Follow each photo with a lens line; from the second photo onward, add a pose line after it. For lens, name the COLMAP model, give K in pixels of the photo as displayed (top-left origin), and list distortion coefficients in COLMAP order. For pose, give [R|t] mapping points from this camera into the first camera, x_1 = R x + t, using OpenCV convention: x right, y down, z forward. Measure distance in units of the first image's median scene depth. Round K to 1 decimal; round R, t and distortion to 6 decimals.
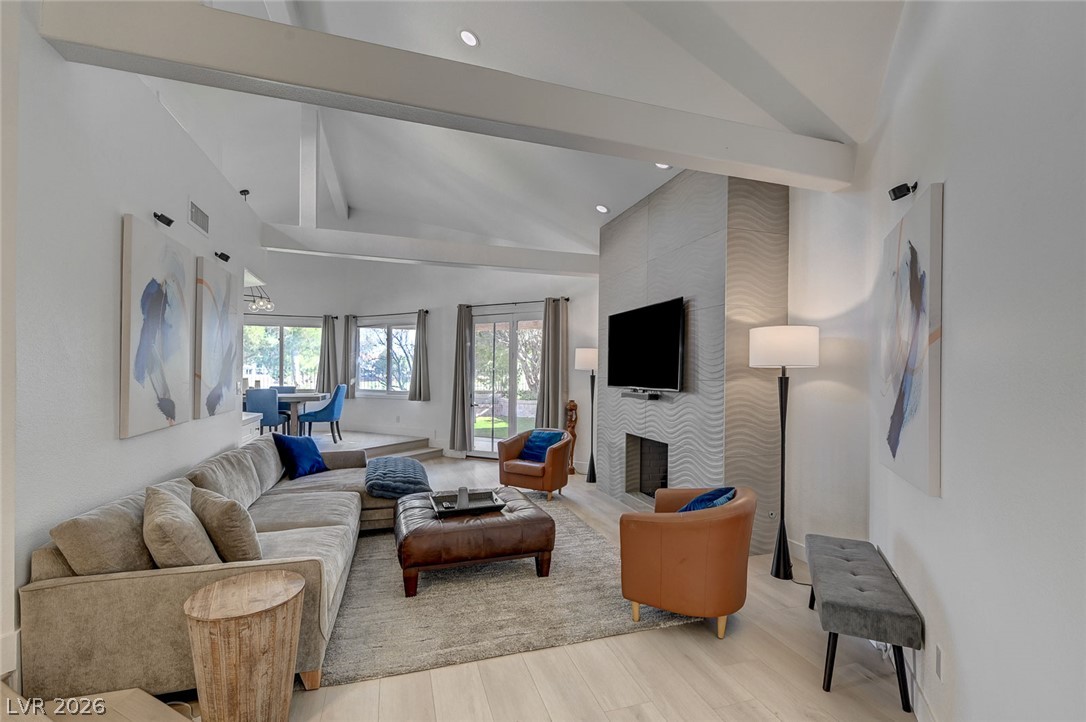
lens RADIAL K [[471.9, 0, 543.7], [0, 471.9, 371.6], [0, 0, 1]] dist [-0.001703, 0.000034]
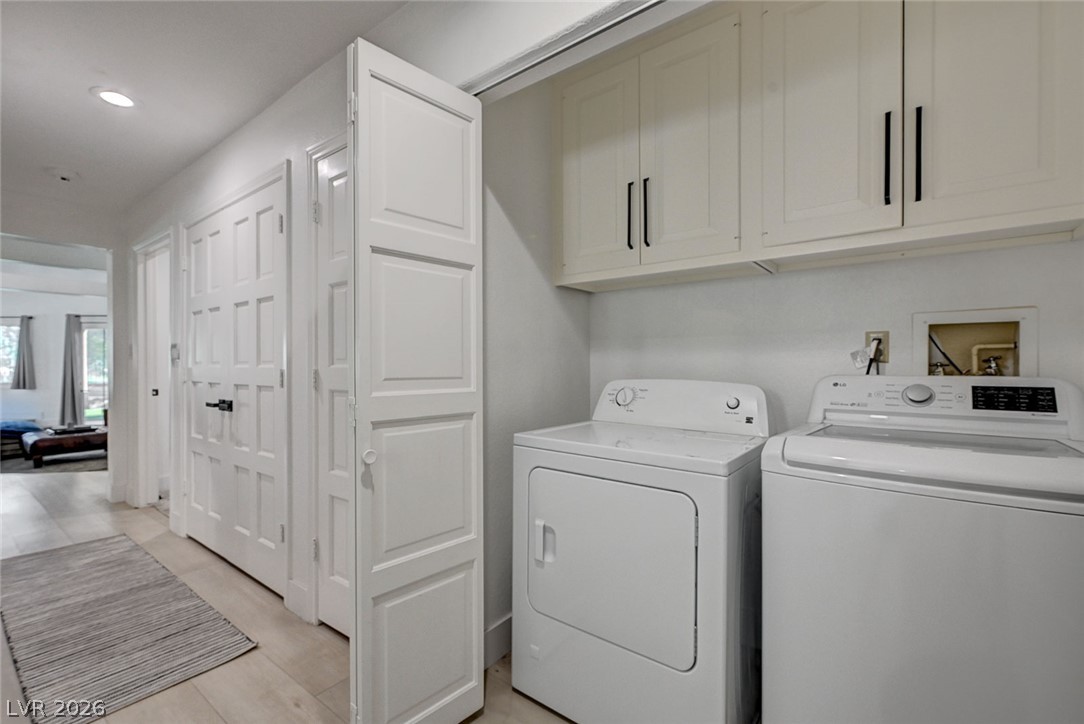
lens RADIAL K [[471.0, 0, 542.7], [0, 471.0, 372.6], [0, 0, 1]] dist [-0.001703, 0.000034]
pose [[0.820454, -0.014523, 0.571528, 0.254853], [0.004299, 0.999806, 0.019234, 0.000729], [-0.571696, -0.013324, 0.820357, -1.354877]]
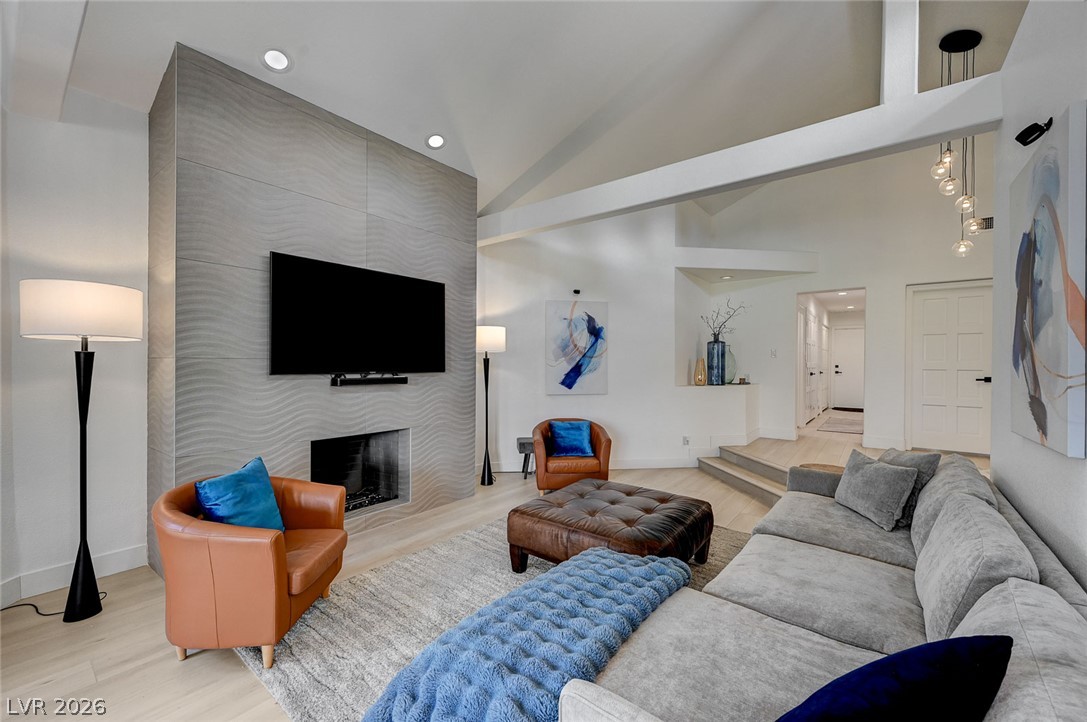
lens RADIAL K [[428.6, 0, 545.2], [0, 428.6, 366.8], [0, 0, 1]] dist [-0.002130, -0.000114]
pose [[-0.559337, -0.021657, 0.828658, -0.557347], [-0.016134, 0.999754, 0.015238, 0.010686], [-0.828784, -0.004847, -0.559548, 1.157643]]
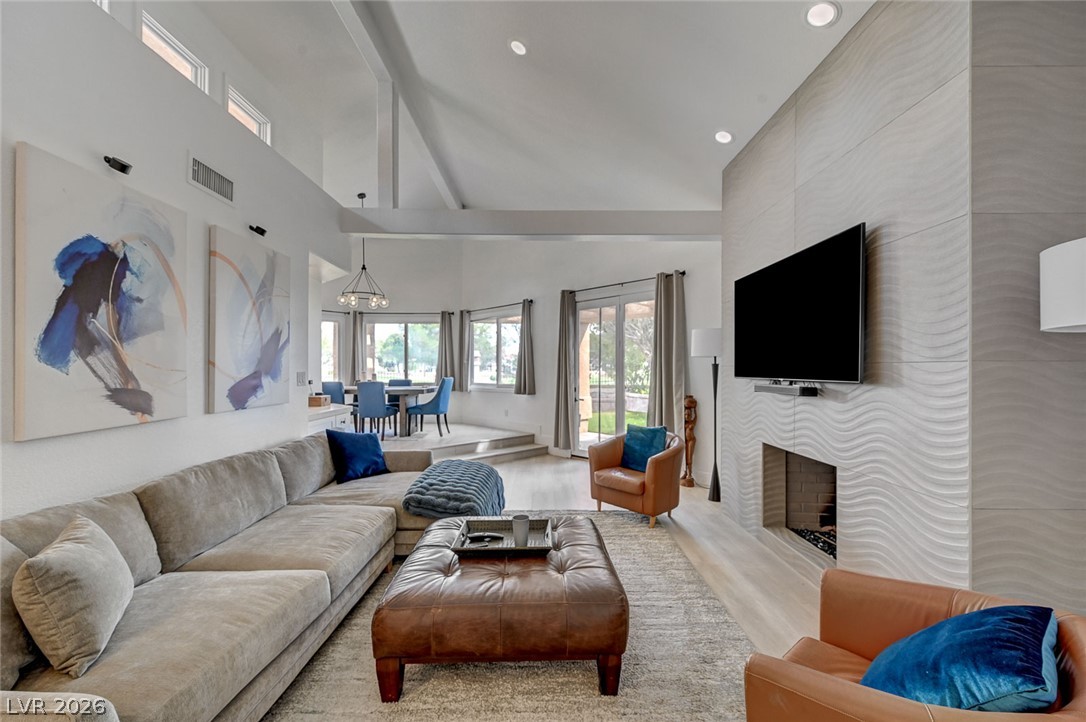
lens RADIAL K [[428.2, 0, 544.7], [0, 428.2, 366.8], [0, 0, 1]] dist [-0.002130, -0.000114]
pose [[0.954938, -0.009963, -0.296638, 0.058243], [0.008918, 0.999948, -0.004875, 0.018219], [0.296671, 0.002010, 0.954978, 0.314480]]
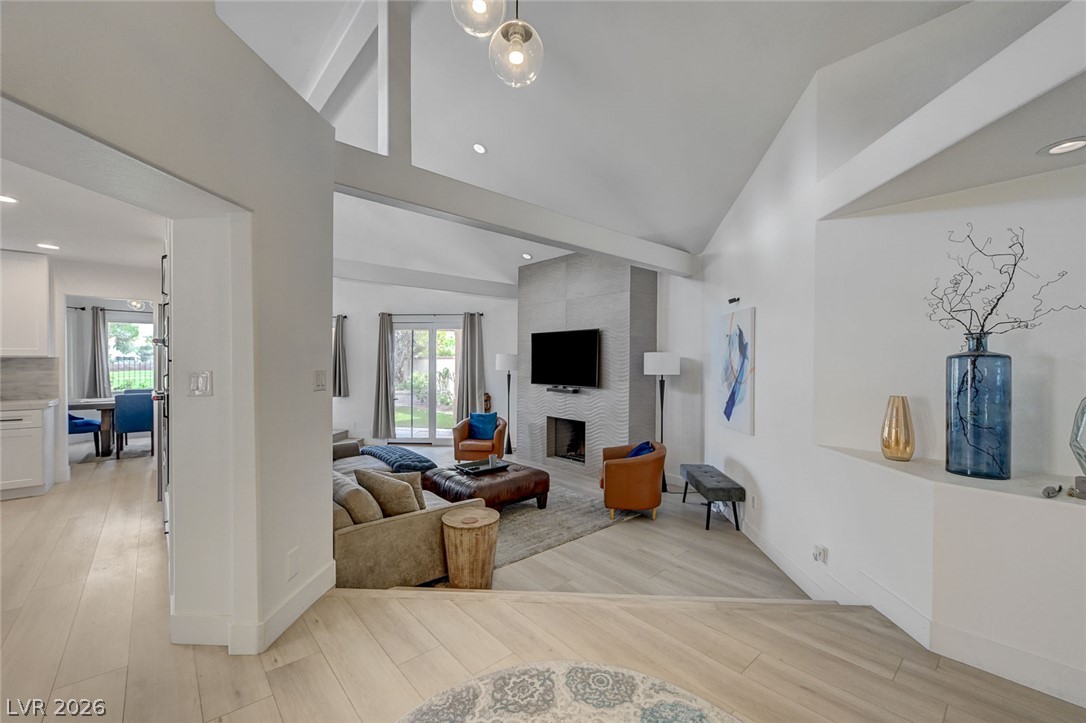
lens RADIAL K [[438.6, 0, 547.4], [0, 438.6, 361.9], [0, 0, 1]] dist [-0.000409, -0.000049]
pose [[0.916304, -0.004644, 0.400458, -0.390786], [0.000821, 0.999952, 0.009718, -0.051888], [-0.400484, -0.008576, 0.916264, -0.243643]]
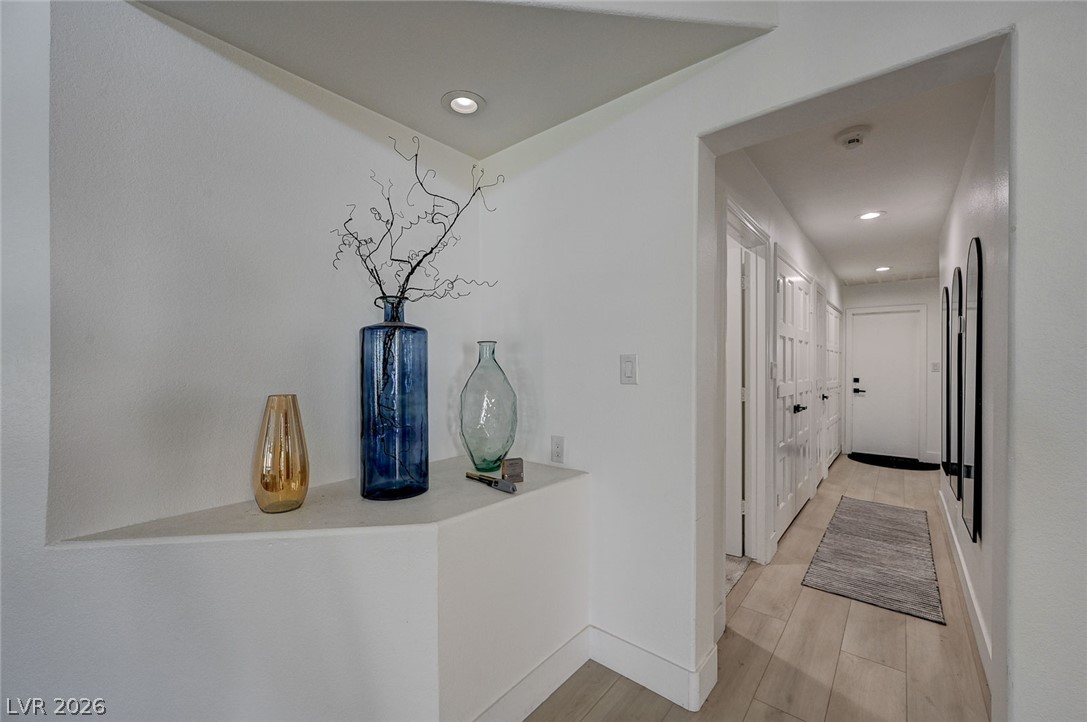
lens RADIAL K [[428.6, 0, 545.2], [0, 428.6, 366.8], [0, 0, 1]] dist [-0.002130, -0.000114]
pose [[-0.535765, -0.015950, 0.844217, -0.126291], [-0.010839, 0.999869, 0.012011, -0.027691], [-0.844298, -0.002715, -0.535867, 0.086282]]
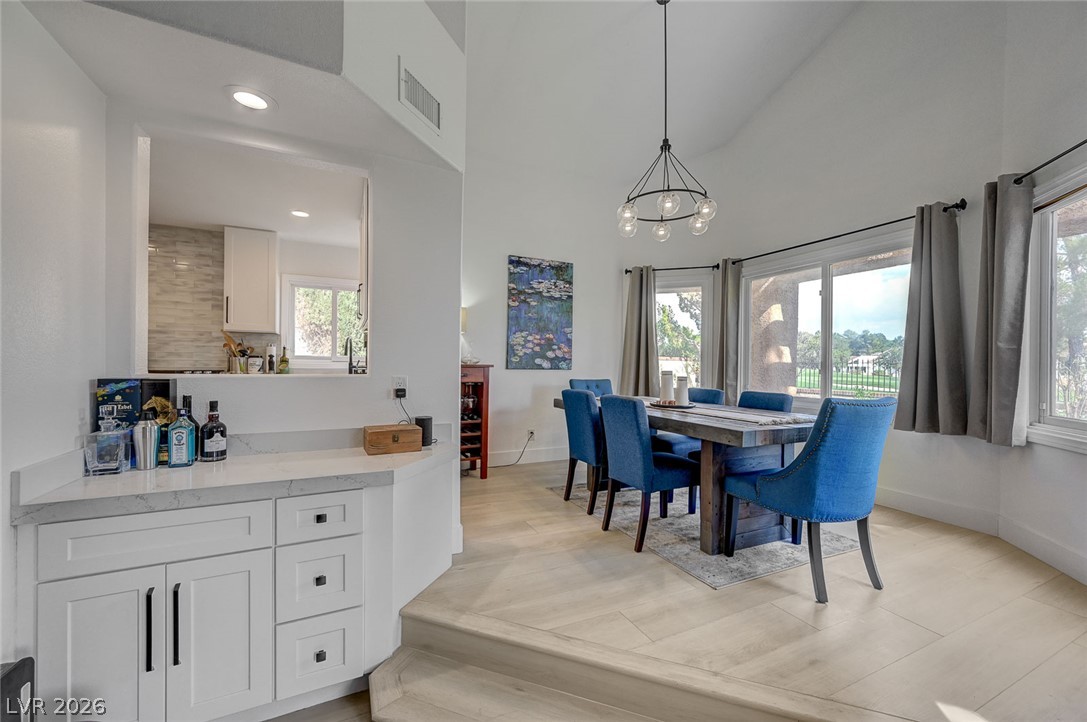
lens RADIAL K [[428.6, 0, 545.2], [0, 428.6, 366.8], [0, 0, 1]] dist [-0.002130, -0.000114]
pose [[0.139523, -0.004622, -0.990208, -0.319716], [-0.004175, 0.999977, -0.005256, 0.018796], [0.990210, 0.004867, 0.139500, 1.239725]]
